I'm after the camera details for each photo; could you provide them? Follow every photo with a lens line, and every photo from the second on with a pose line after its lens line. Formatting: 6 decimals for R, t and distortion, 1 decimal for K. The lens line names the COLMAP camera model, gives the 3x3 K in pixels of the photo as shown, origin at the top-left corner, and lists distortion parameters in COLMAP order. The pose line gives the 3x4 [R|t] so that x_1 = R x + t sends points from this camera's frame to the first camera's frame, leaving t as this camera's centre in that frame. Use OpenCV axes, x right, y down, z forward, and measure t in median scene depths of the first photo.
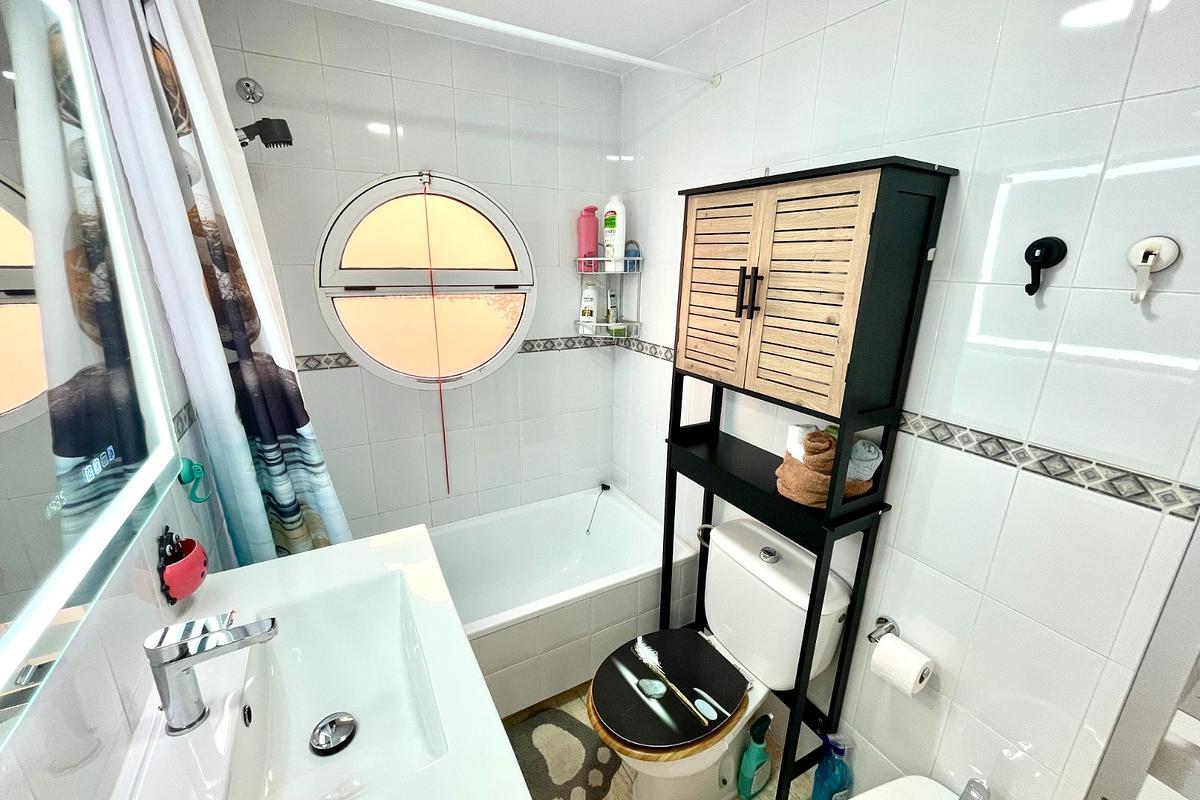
lens RADIAL K [[488.2, 0, 593.0], [0, 488.2, 397.8], [0, 0, 1]] dist [0.001131, 0.001835]
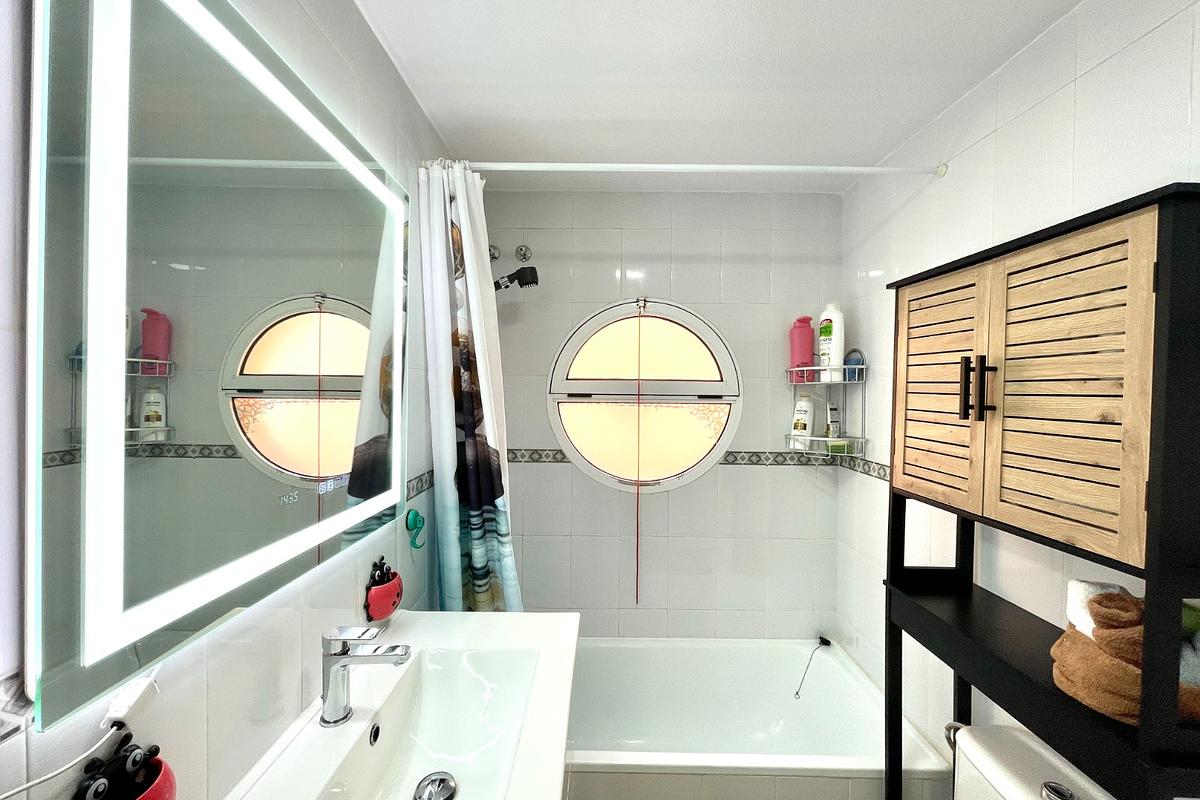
lens RADIAL K [[488.2, 0, 590.7], [0, 488.2, 395.6], [0, 0, 1]] dist [0.001131, 0.001835]
pose [[0.868209, 0.002307, -0.496194, 0.168350], [-0.135752, 0.962942, -0.233053, 0.059892], [0.477269, 0.269698, 0.836348, 0.057547]]
